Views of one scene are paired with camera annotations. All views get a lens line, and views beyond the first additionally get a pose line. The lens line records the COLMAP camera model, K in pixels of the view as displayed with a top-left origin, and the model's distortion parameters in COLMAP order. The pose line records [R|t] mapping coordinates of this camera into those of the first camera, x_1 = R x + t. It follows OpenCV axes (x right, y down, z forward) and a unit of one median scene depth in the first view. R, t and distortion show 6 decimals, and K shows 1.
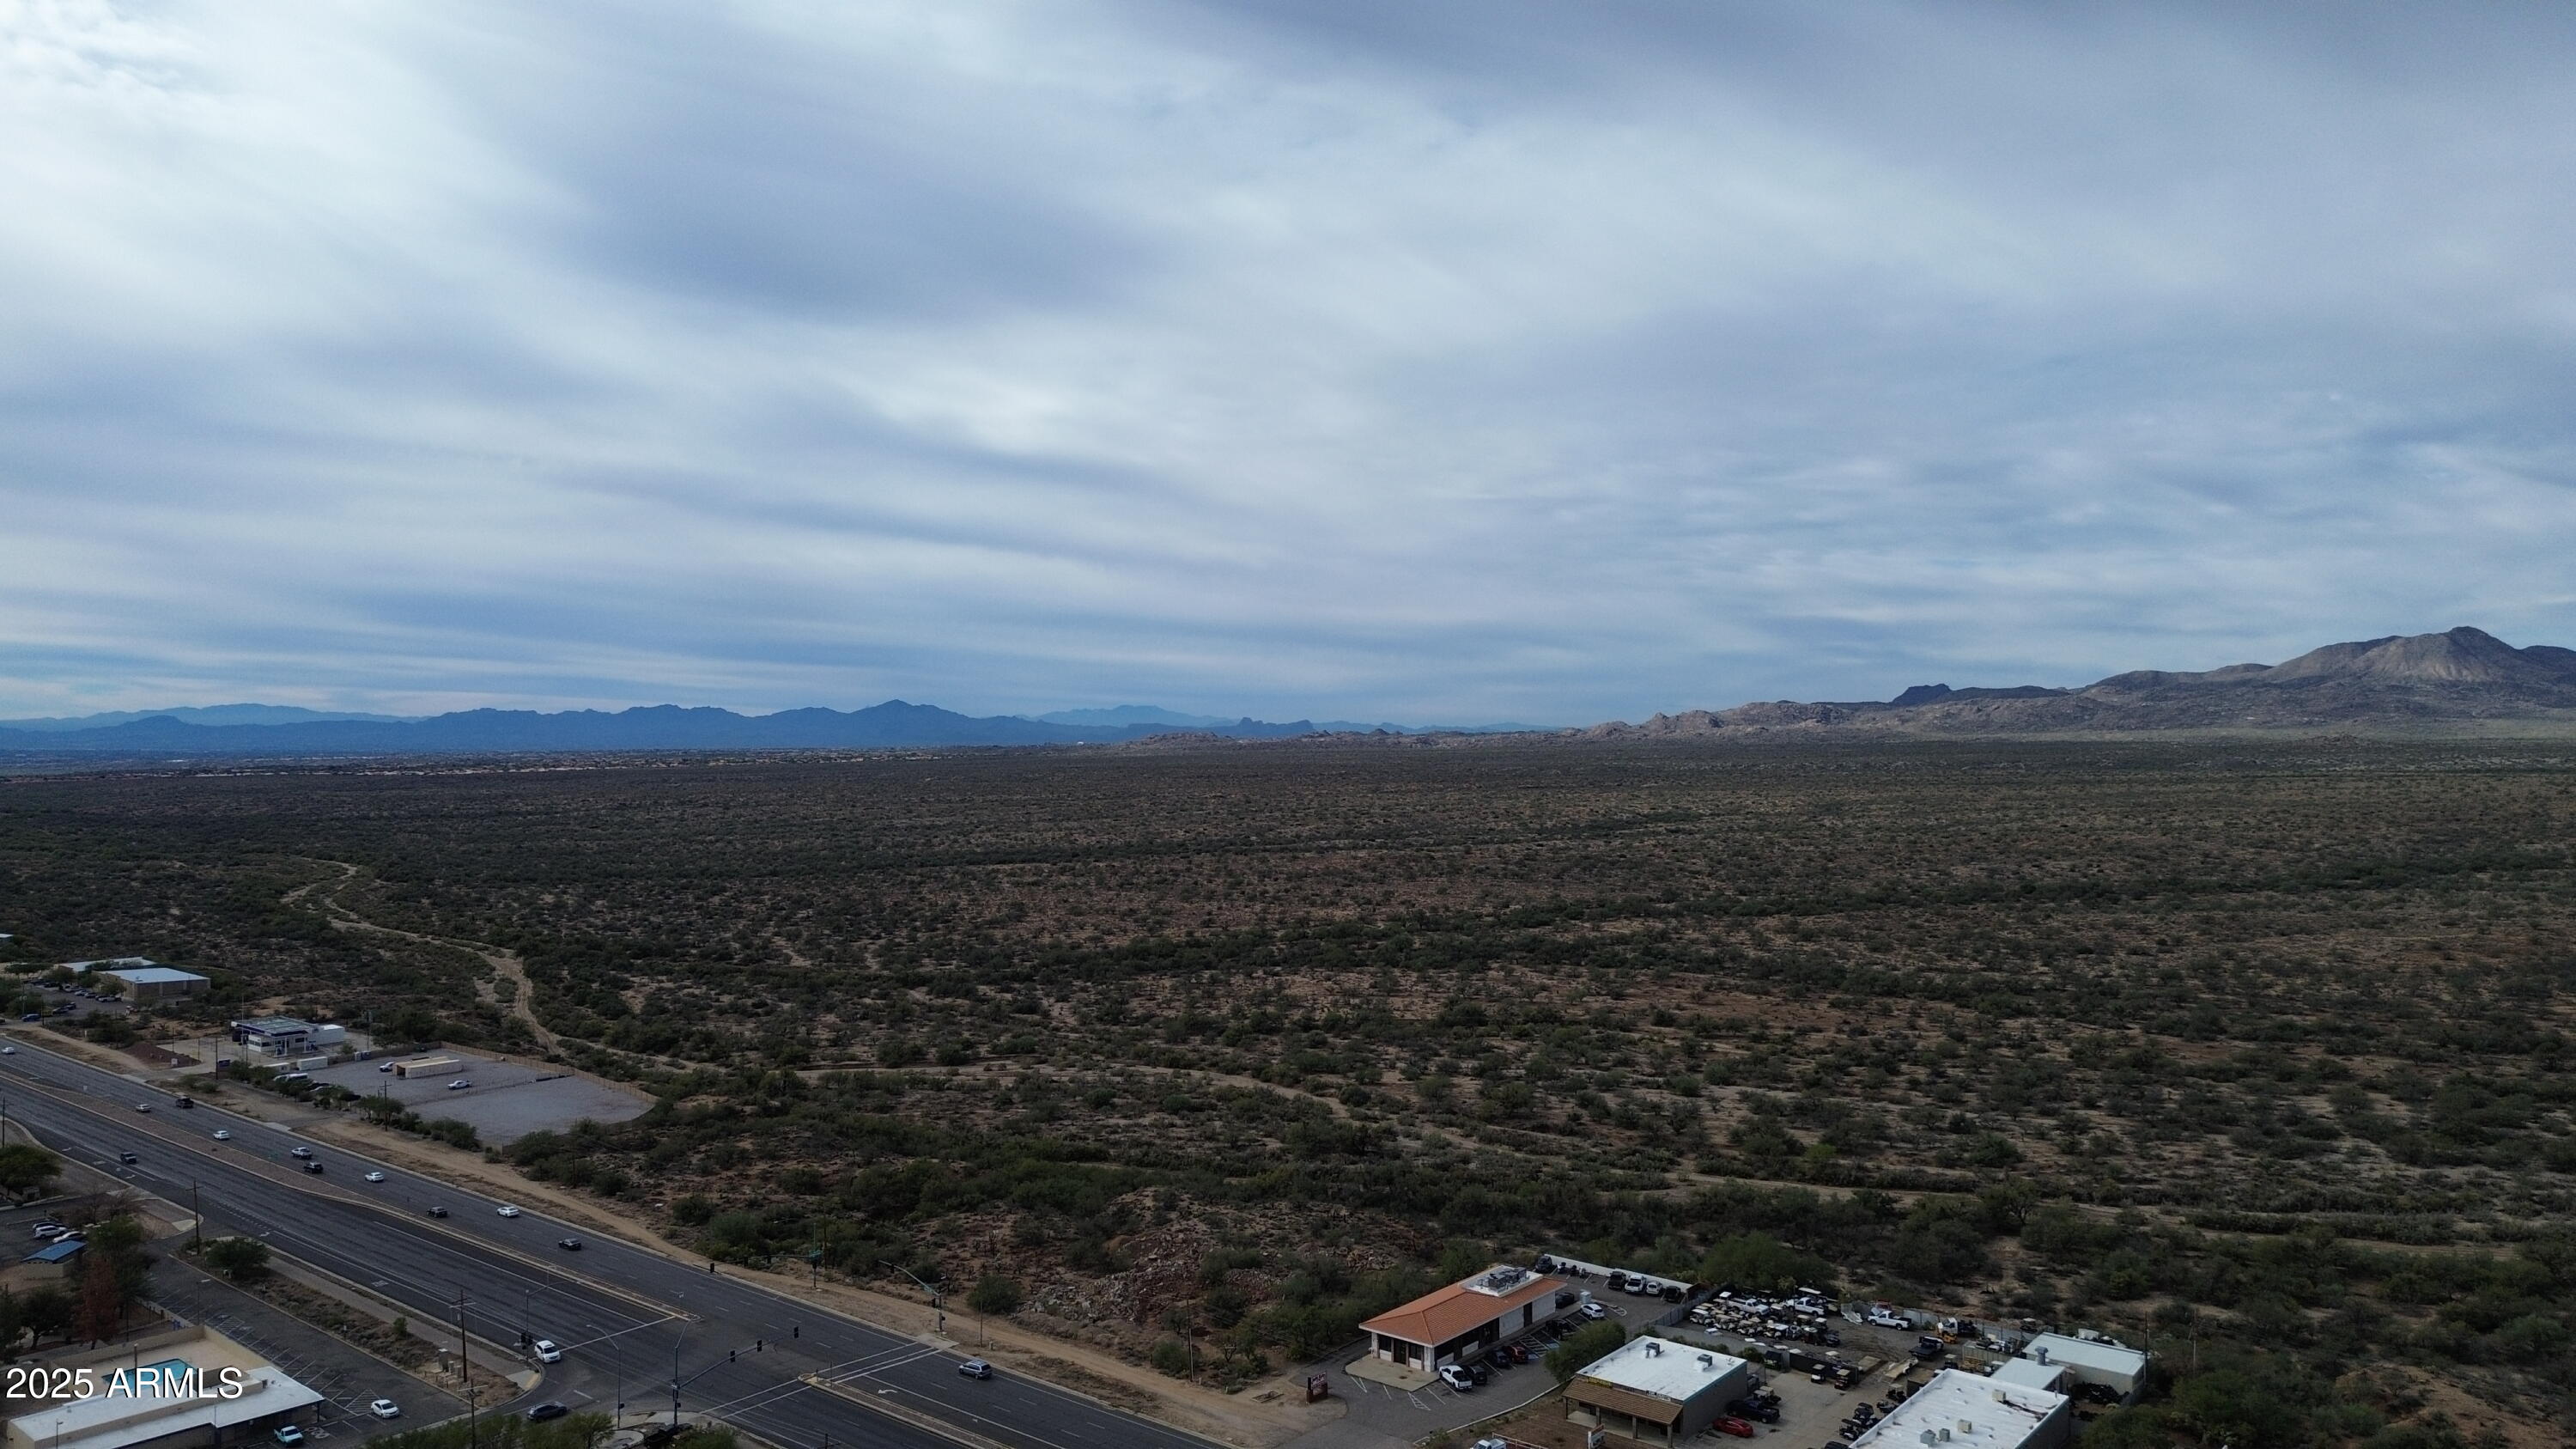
lens RADIAL K [[1834.0, 0, 1284.3], [0, 1834.0, 840.4], [0, 0, 1]] dist [0.071029, -0.063770]
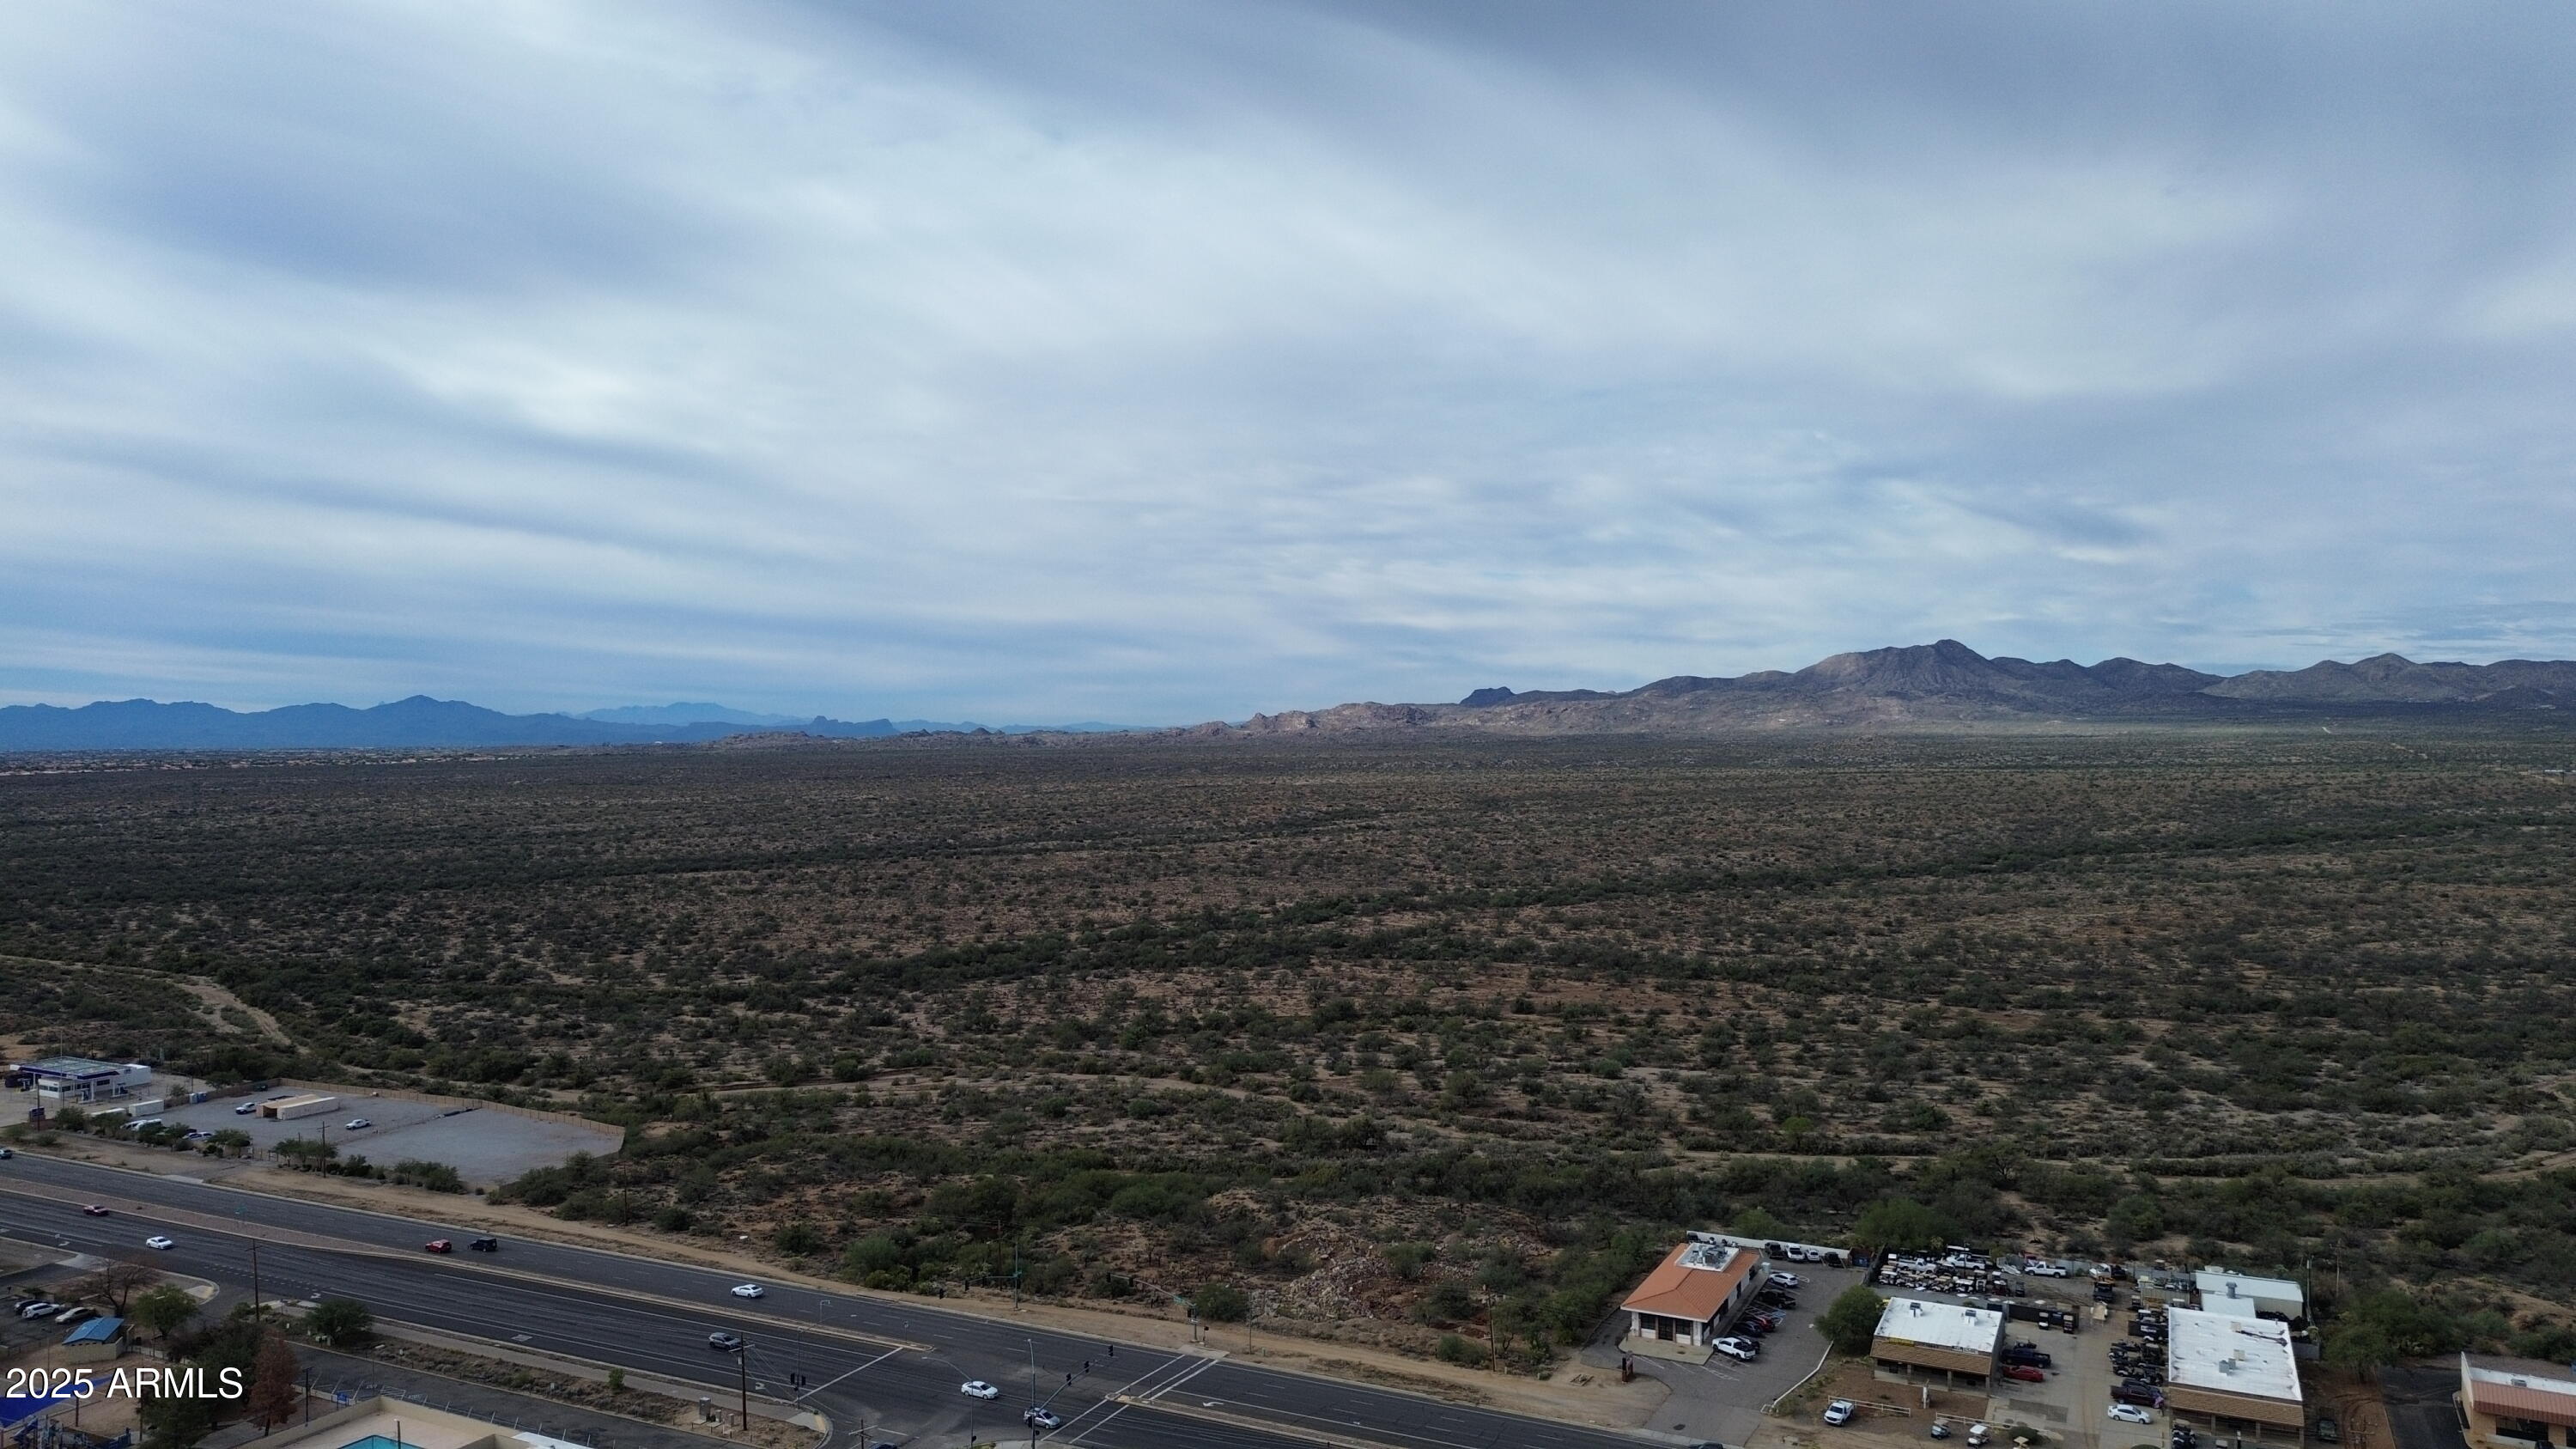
lens RADIAL K [[1834.0, 0, 1282.1], [0, 1834.0, 731.9], [0, 0, 1]] dist [0.071029, -0.063770]
pose [[0.973884, 0.000637, 0.227045, -0.117898], [0.012616, 0.998299, -0.056916, -0.000971], [-0.226695, 0.058294, 0.972220, 0.003184]]
